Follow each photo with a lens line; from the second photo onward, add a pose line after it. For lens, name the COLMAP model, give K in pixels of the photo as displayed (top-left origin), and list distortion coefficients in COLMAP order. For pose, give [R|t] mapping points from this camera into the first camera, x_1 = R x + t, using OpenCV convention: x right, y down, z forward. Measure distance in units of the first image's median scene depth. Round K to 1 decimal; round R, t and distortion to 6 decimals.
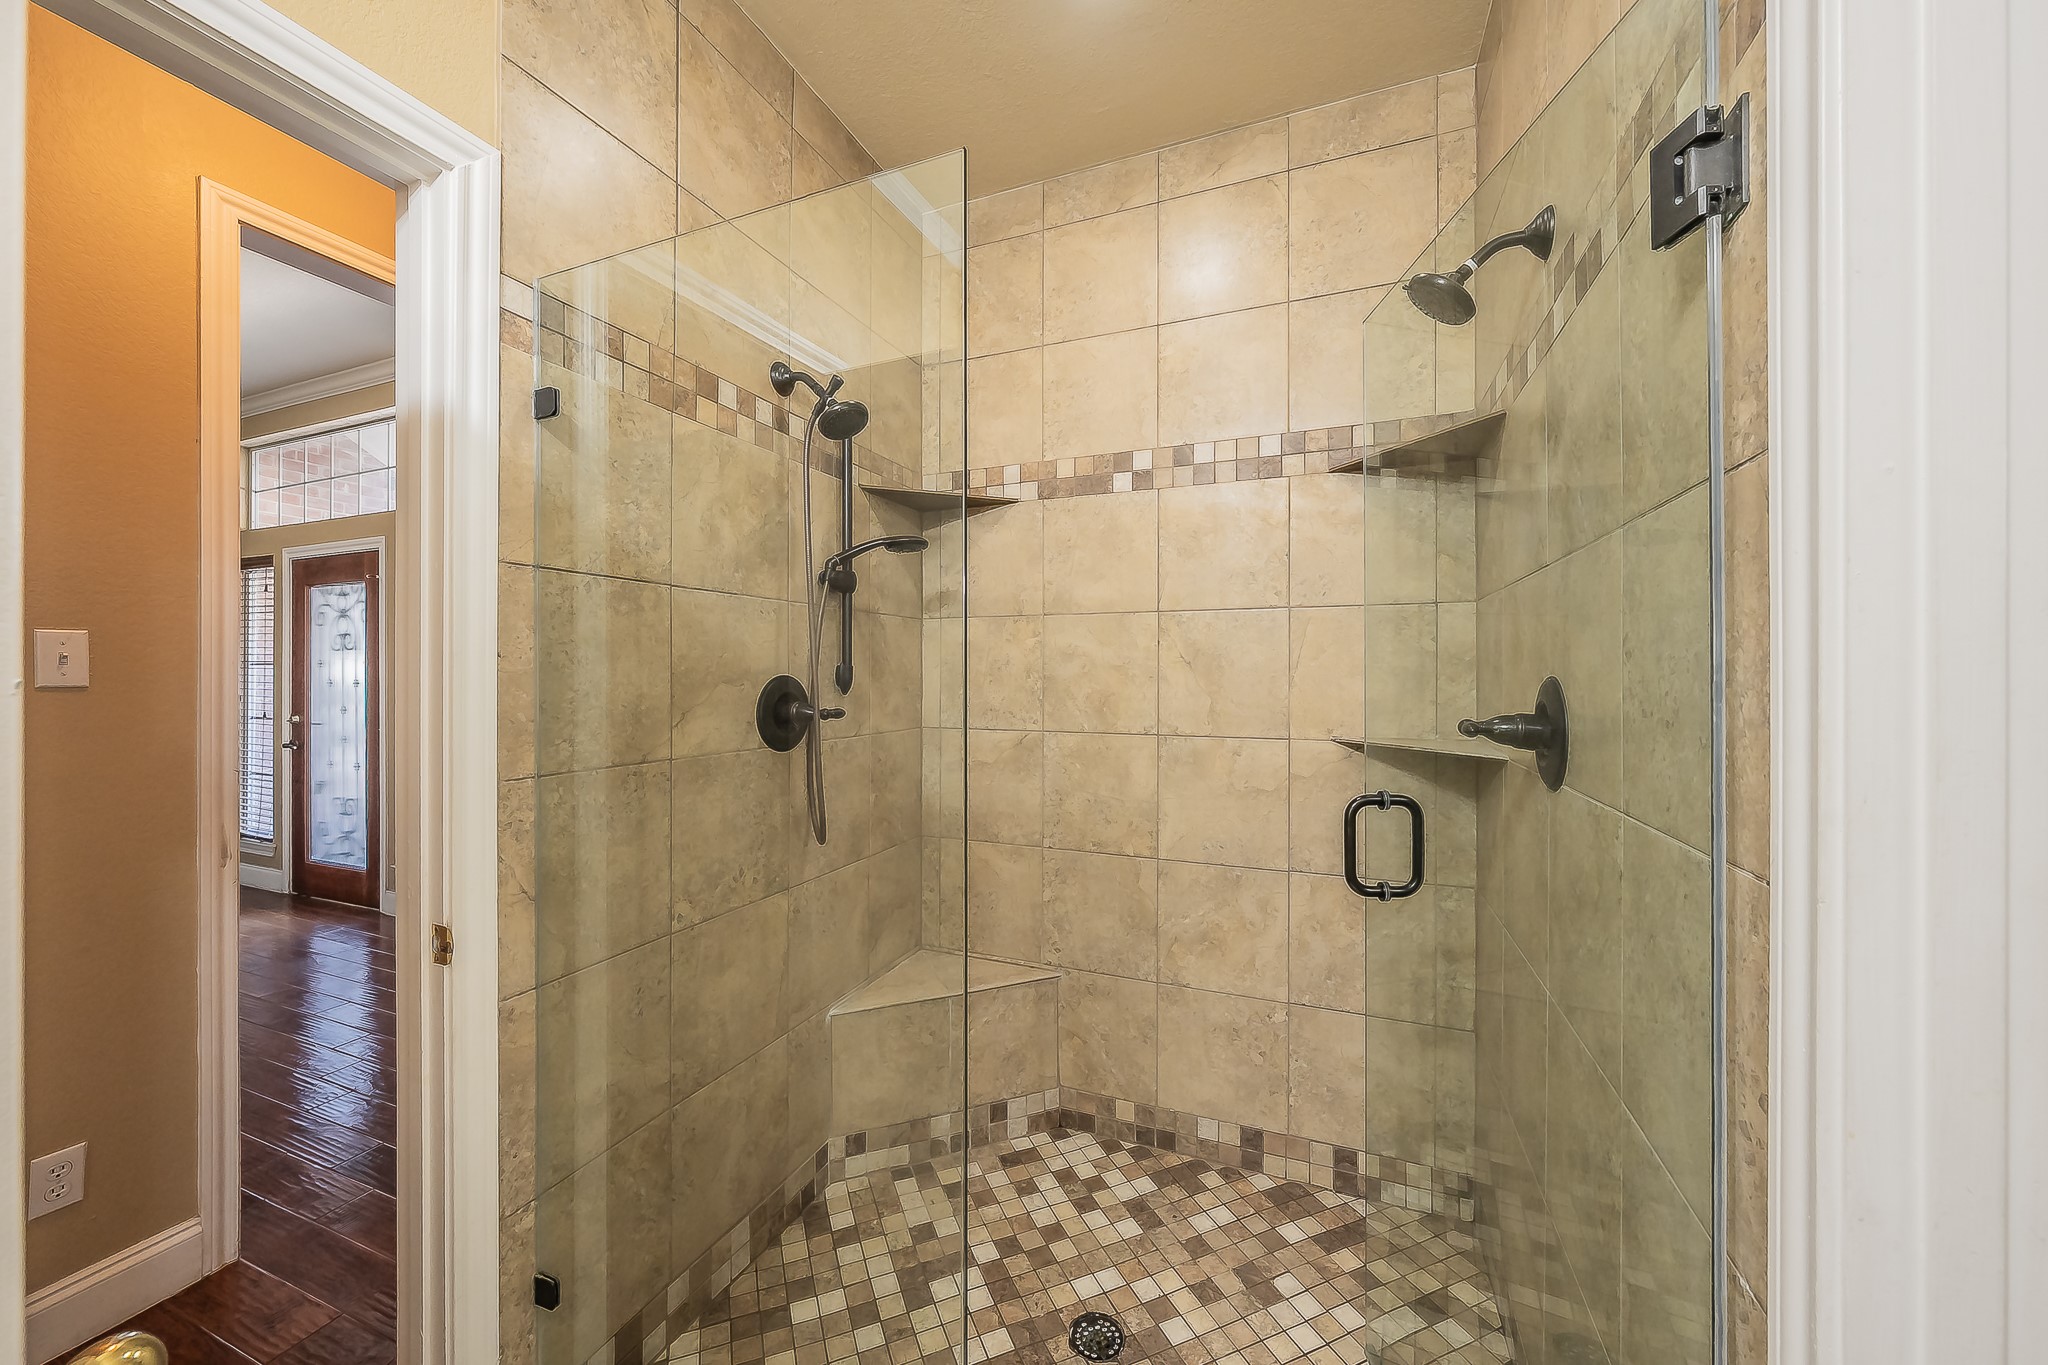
lens RADIAL K [[742.2, 0, 1029.7], [0, 742.2, 680.3], [0, 0, 1]] dist [-0.000869, 0.000076]
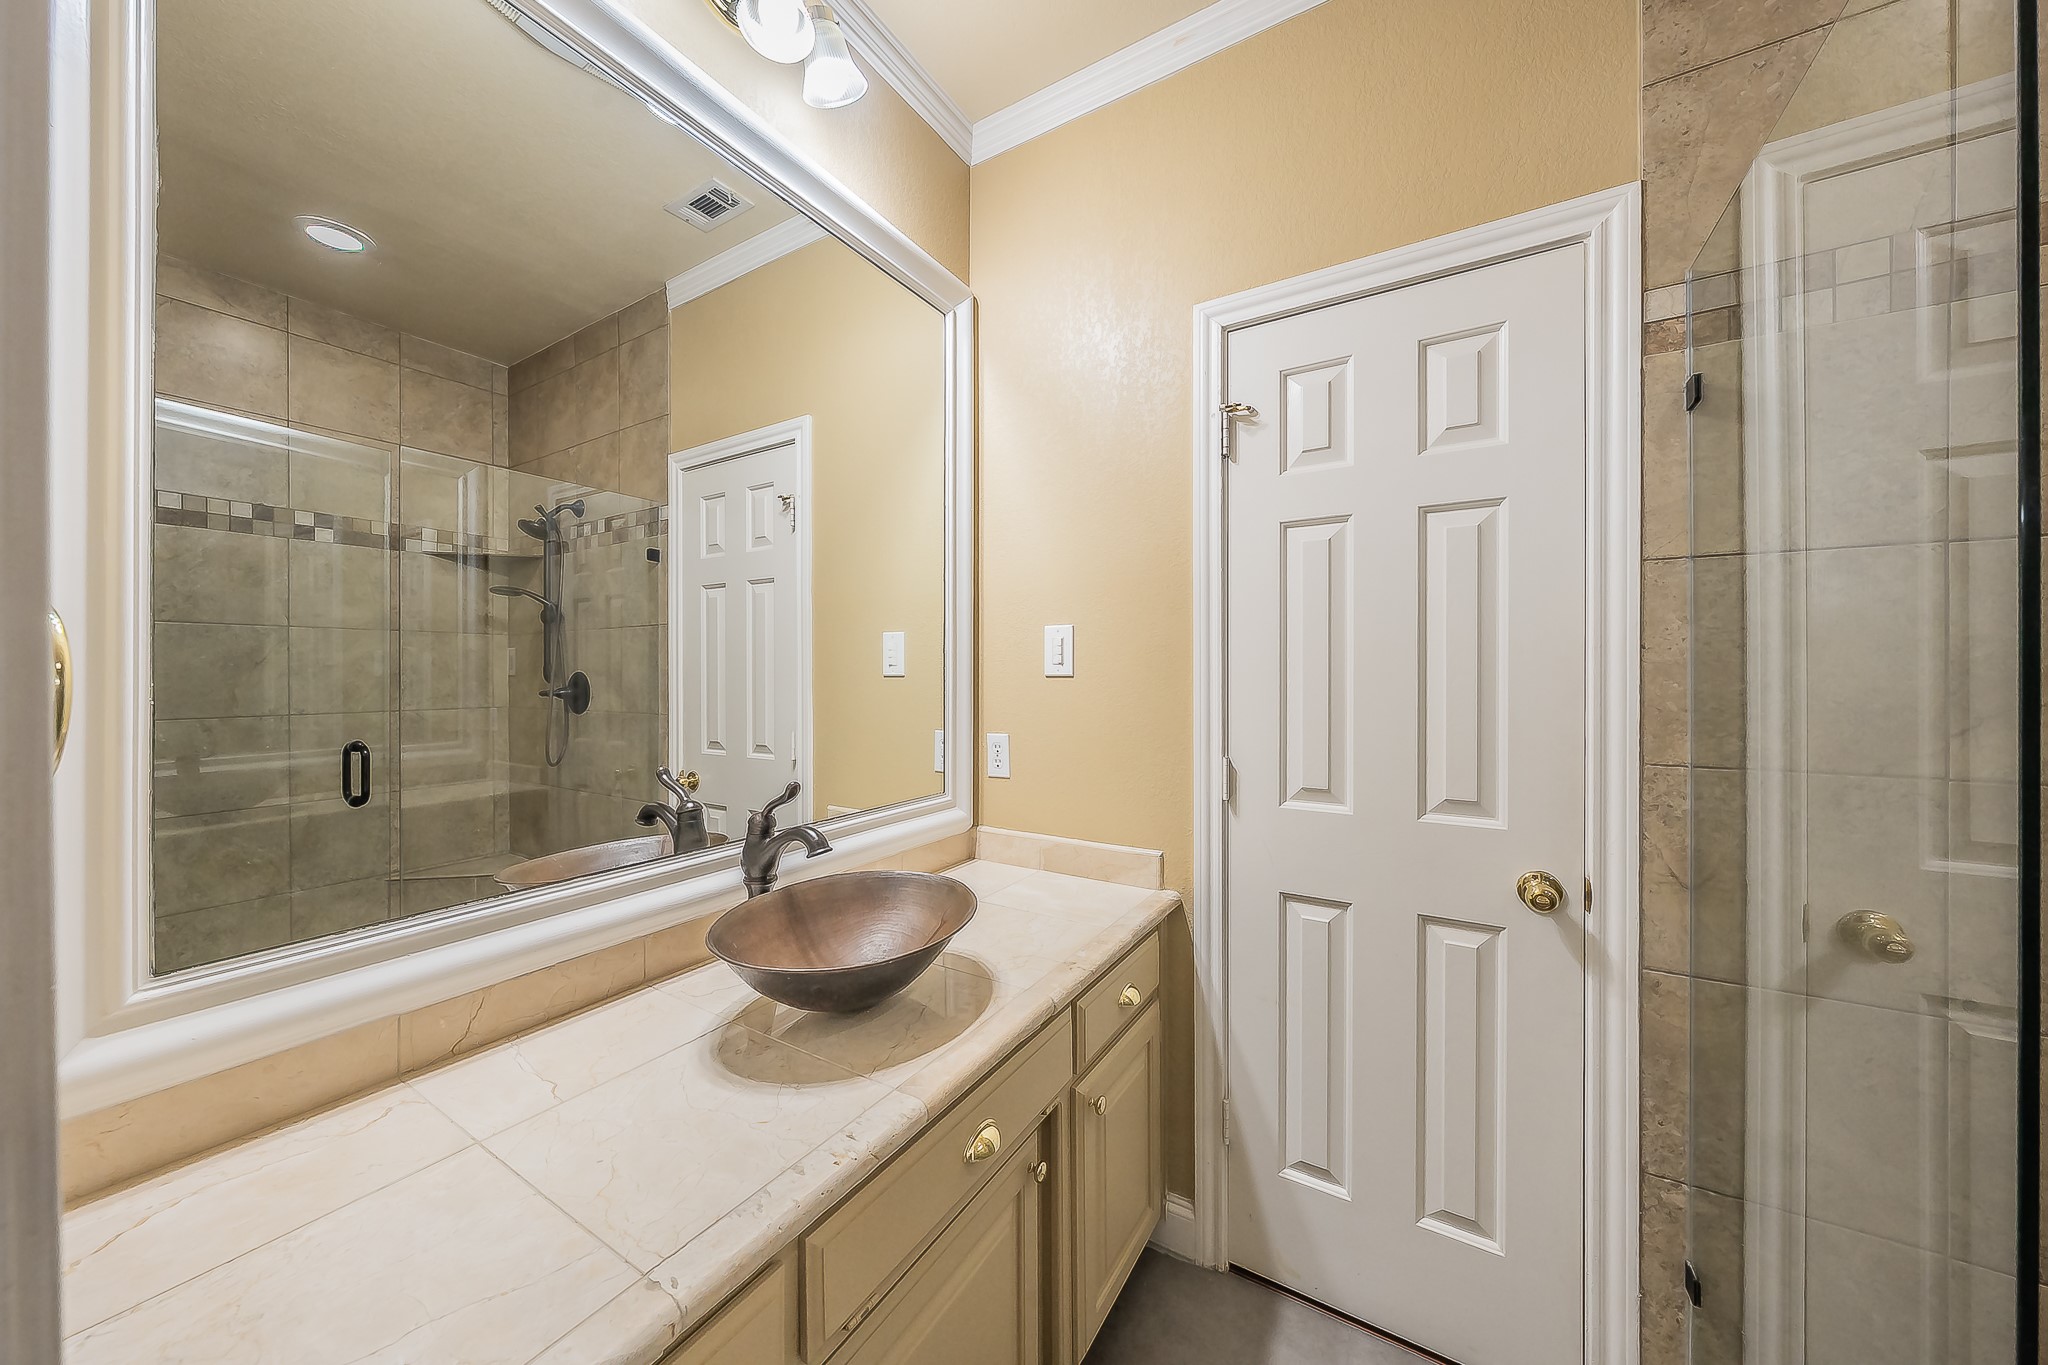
lens RADIAL K [[691.7, 0, 1025.0], [0, 691.7, 673.3], [0, 0, 1]] dist [0.002681, 0.000197]
pose [[-0.158911, 0.003721, -0.987286, 0.408626], [0.002150, 0.999992, 0.003423, -0.001289], [0.987291, -0.001579, -0.158917, 0.261950]]
